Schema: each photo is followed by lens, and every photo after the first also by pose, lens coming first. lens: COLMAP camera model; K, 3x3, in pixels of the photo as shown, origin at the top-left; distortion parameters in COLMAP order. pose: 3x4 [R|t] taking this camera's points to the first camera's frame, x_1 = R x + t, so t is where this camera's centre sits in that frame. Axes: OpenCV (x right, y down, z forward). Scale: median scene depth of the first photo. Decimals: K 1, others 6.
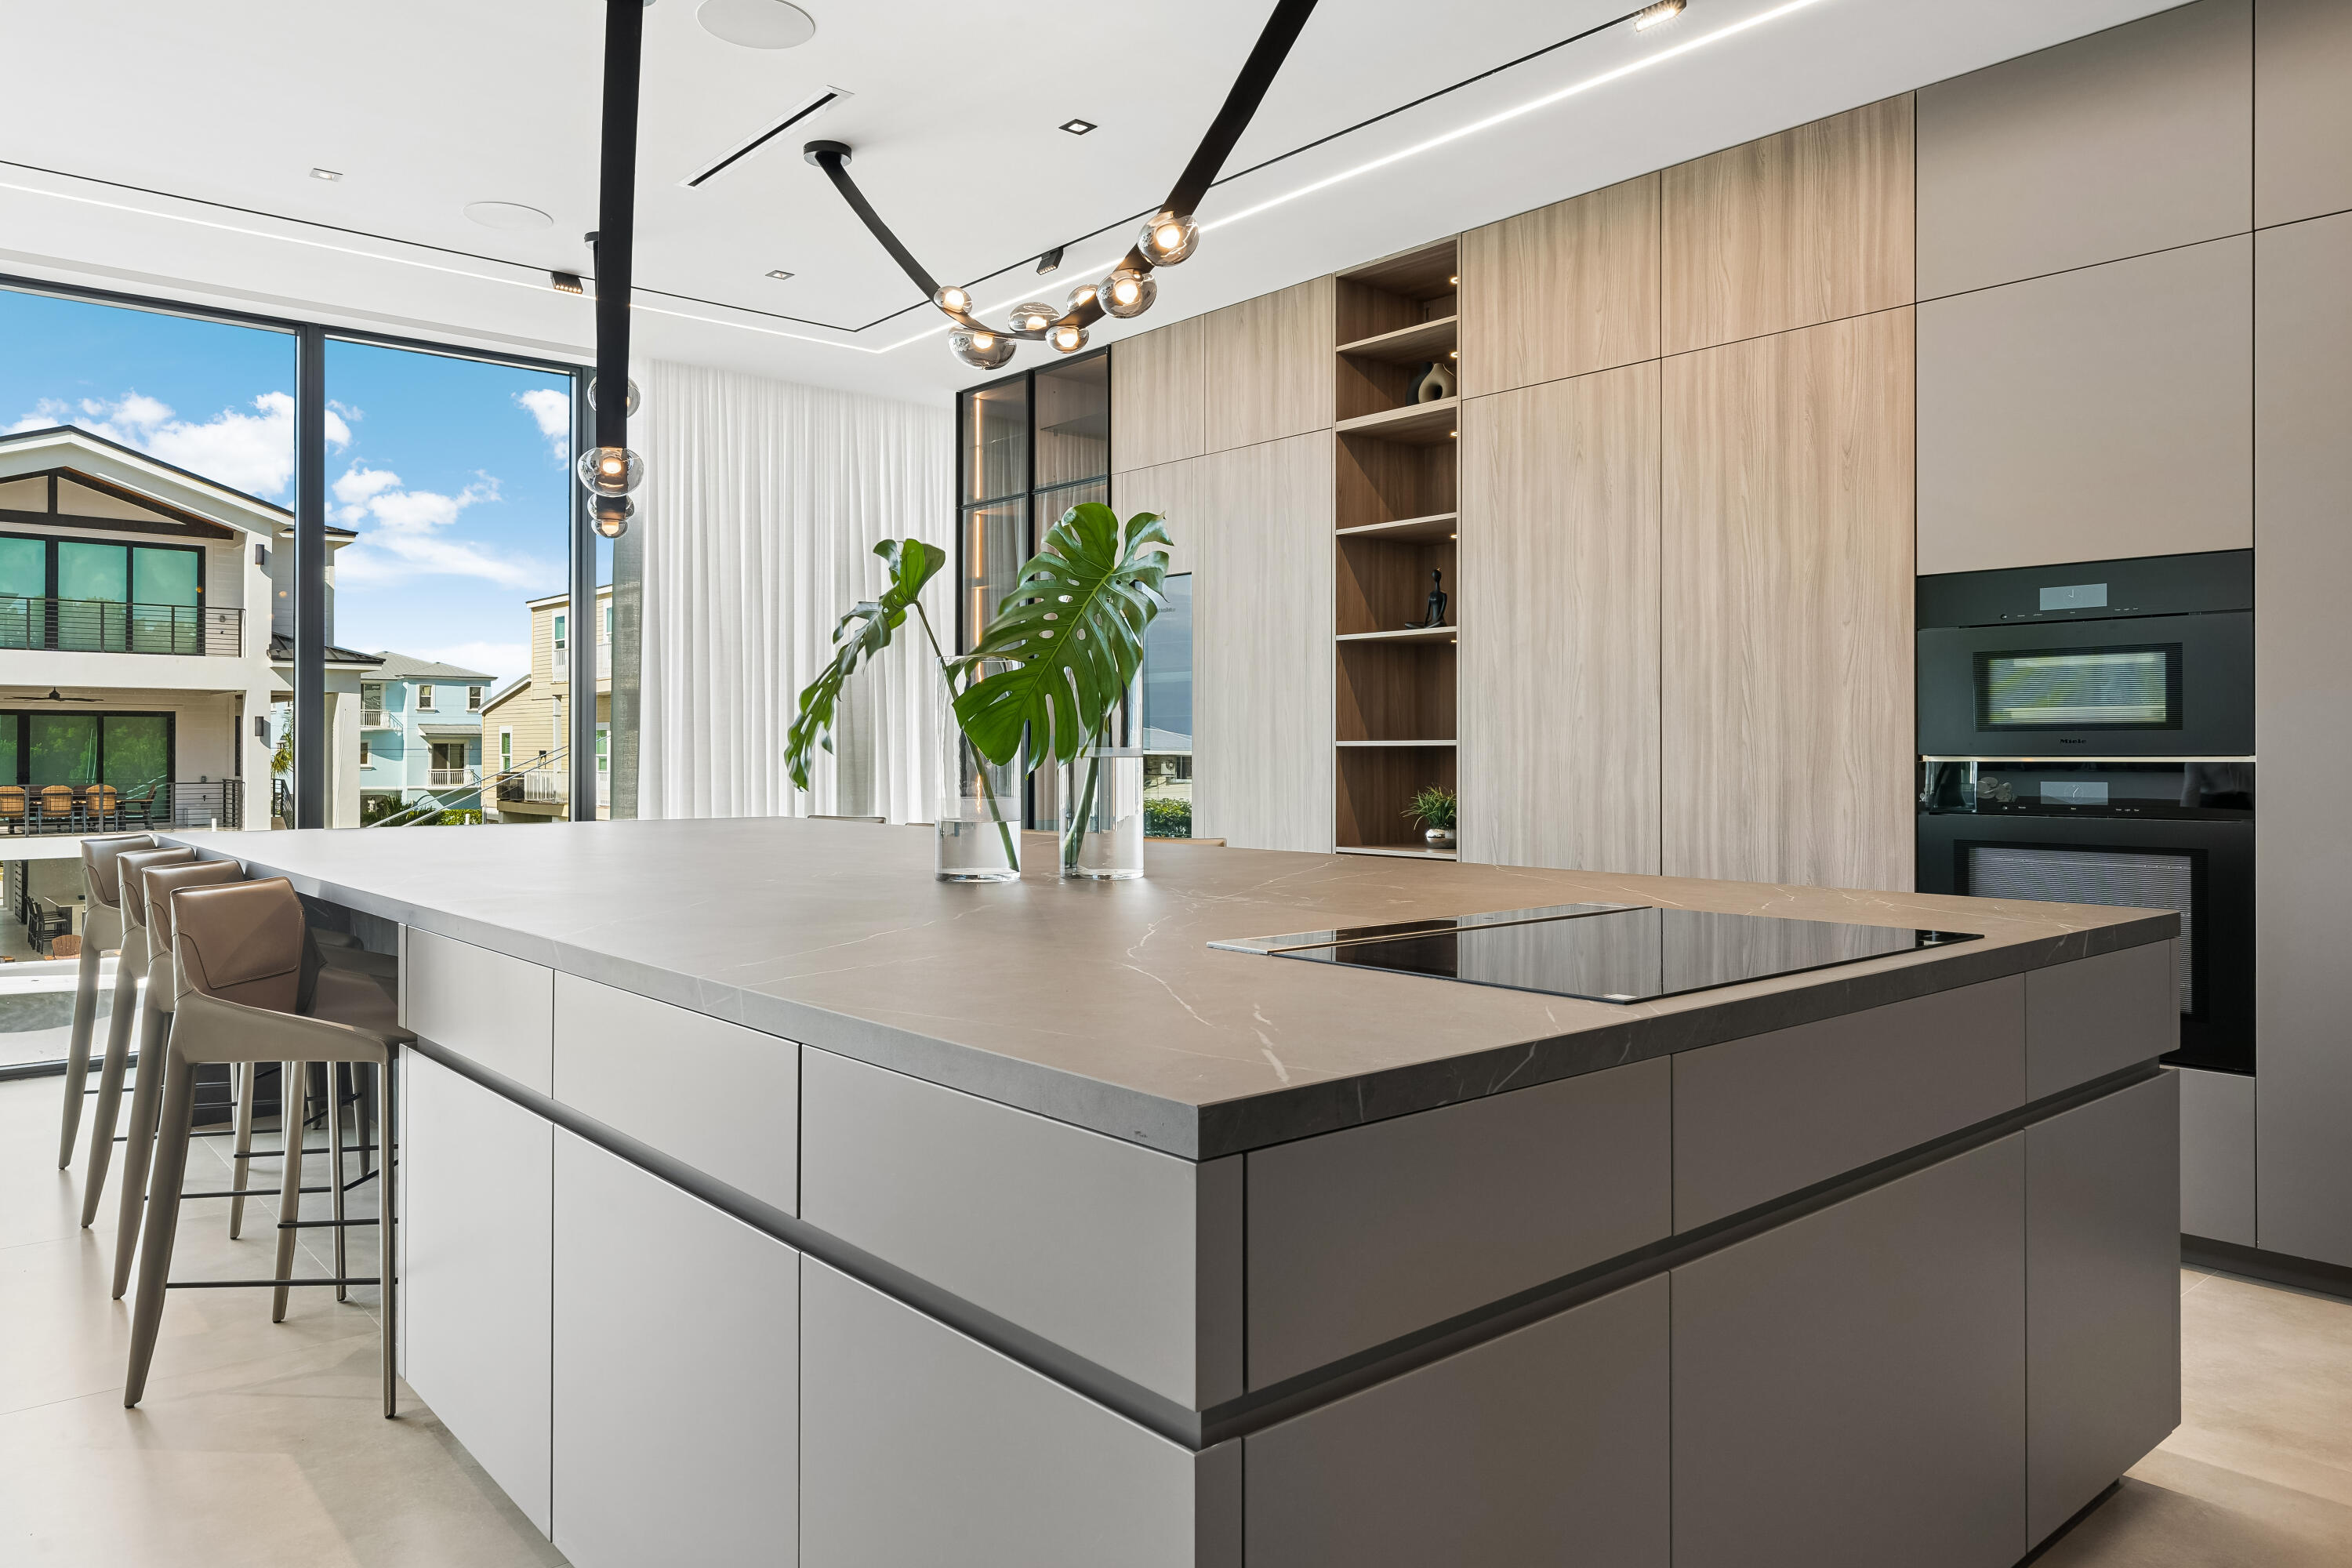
lens RADIAL K [[1544.2, 0, 1170.2], [0, 1544.2, 743.1], [0, 0, 1]] dist [-0.000437, 0.001103]
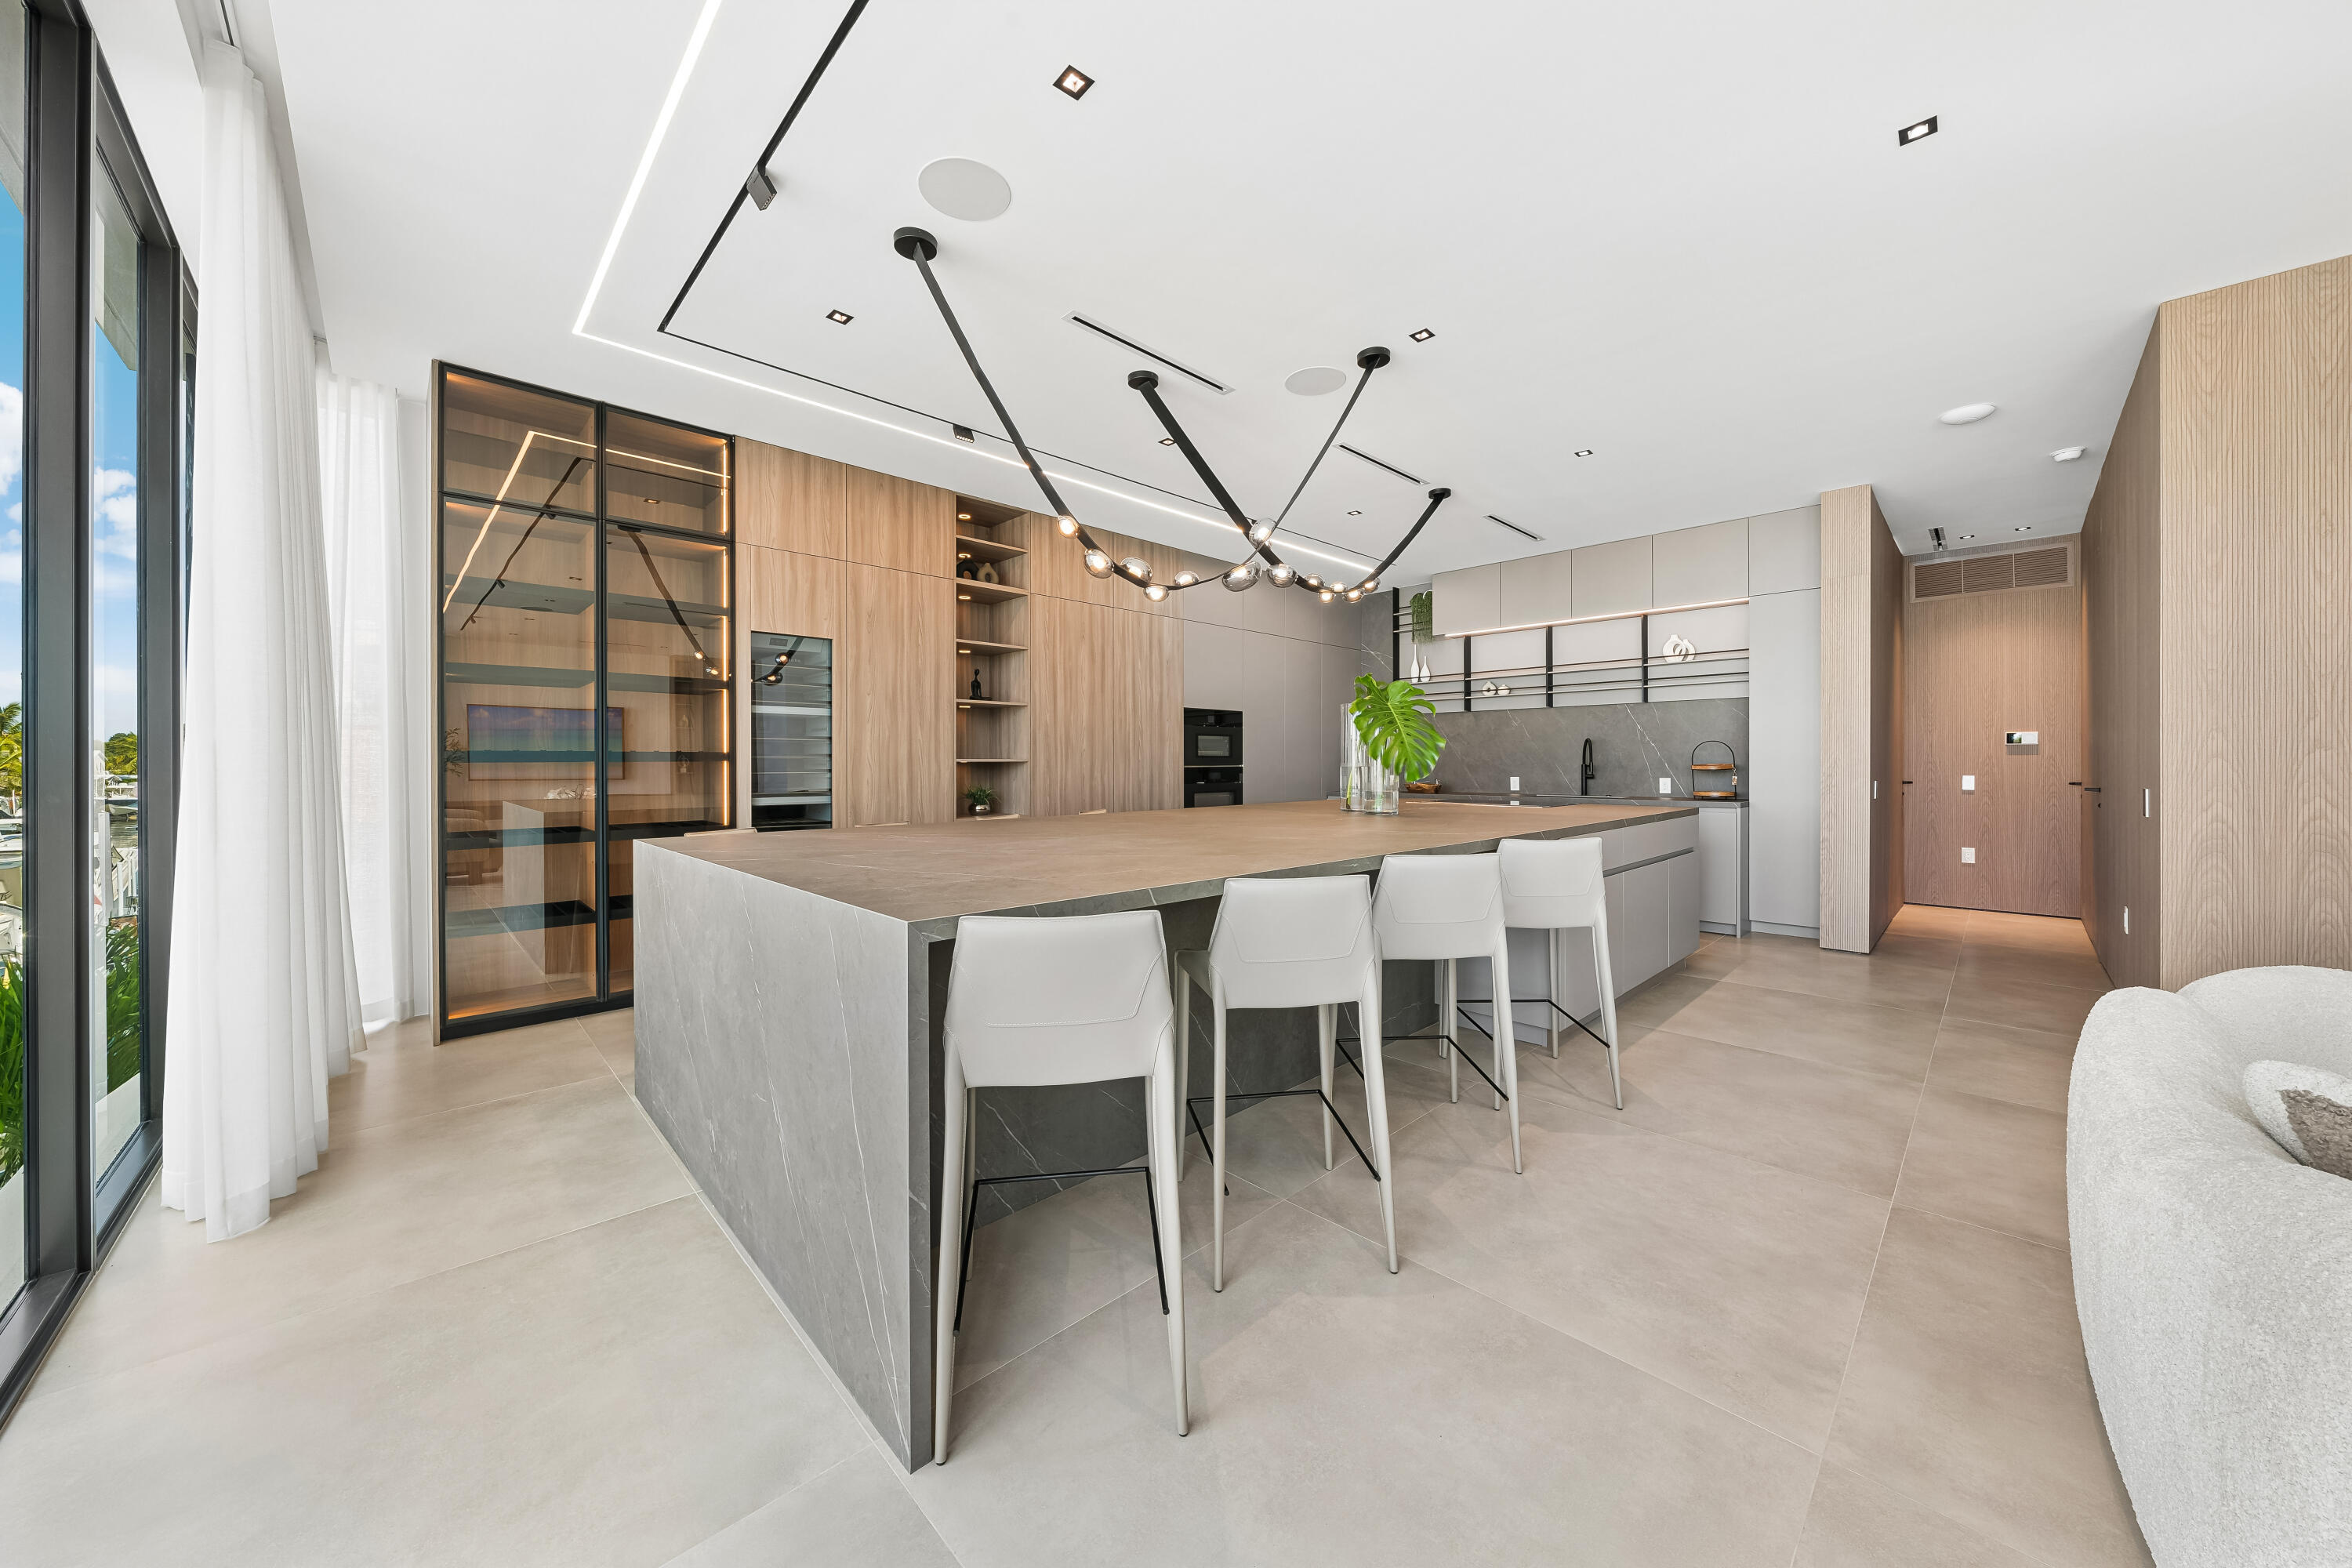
lens RADIAL K [[805.6, 0, 1173.5], [0, 805.6, 762.1], [0, 0, 1]] dist [-0.000562, 0.000028]
pose [[-0.052275, 0.000709, 0.998632, -0.928818], [-0.003359, 0.999994, -0.000886, 0.002434], [-0.998627, -0.003400, -0.052273, 0.908999]]
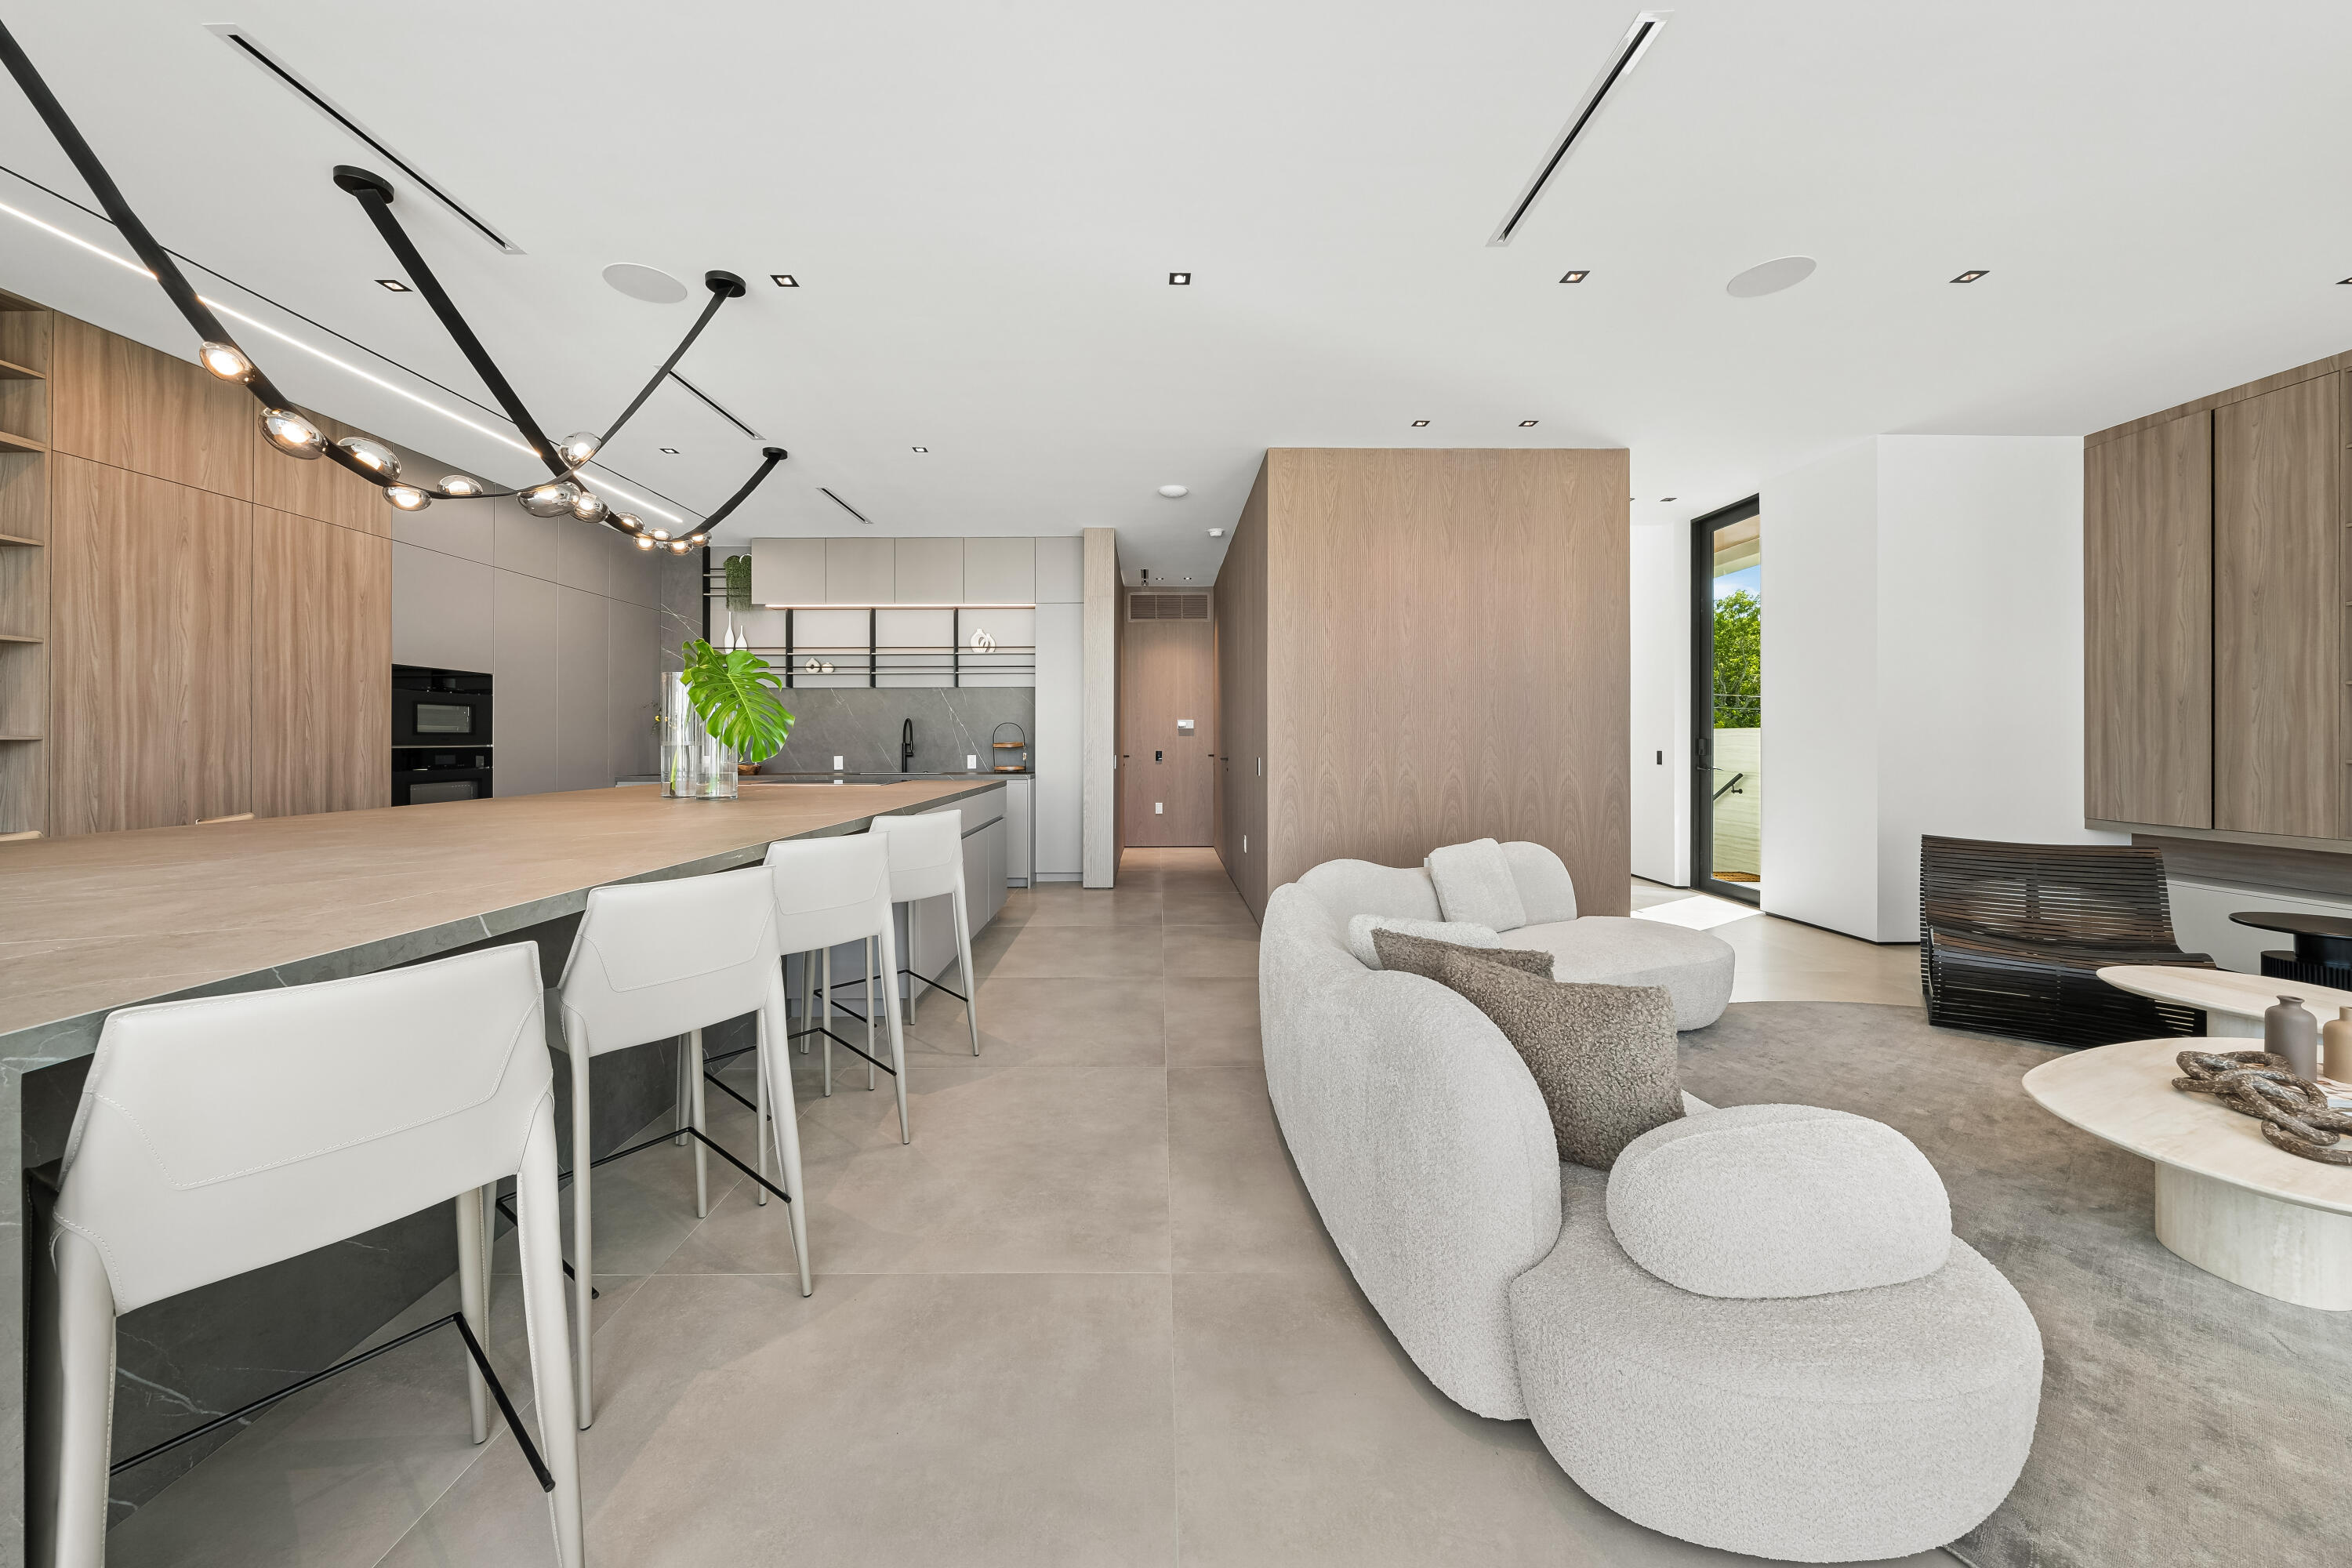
lens RADIAL K [[823.4, 0, 1142.2], [0, 823.4, 737.2], [0, 0, 1]] dist [-0.000149, -0.000015]
pose [[-0.745918, 0.004597, 0.666022, -0.899990], [-0.001325, 0.999964, -0.008386, 0.004072], [-0.666037, -0.007138, -0.745885, 0.956371]]
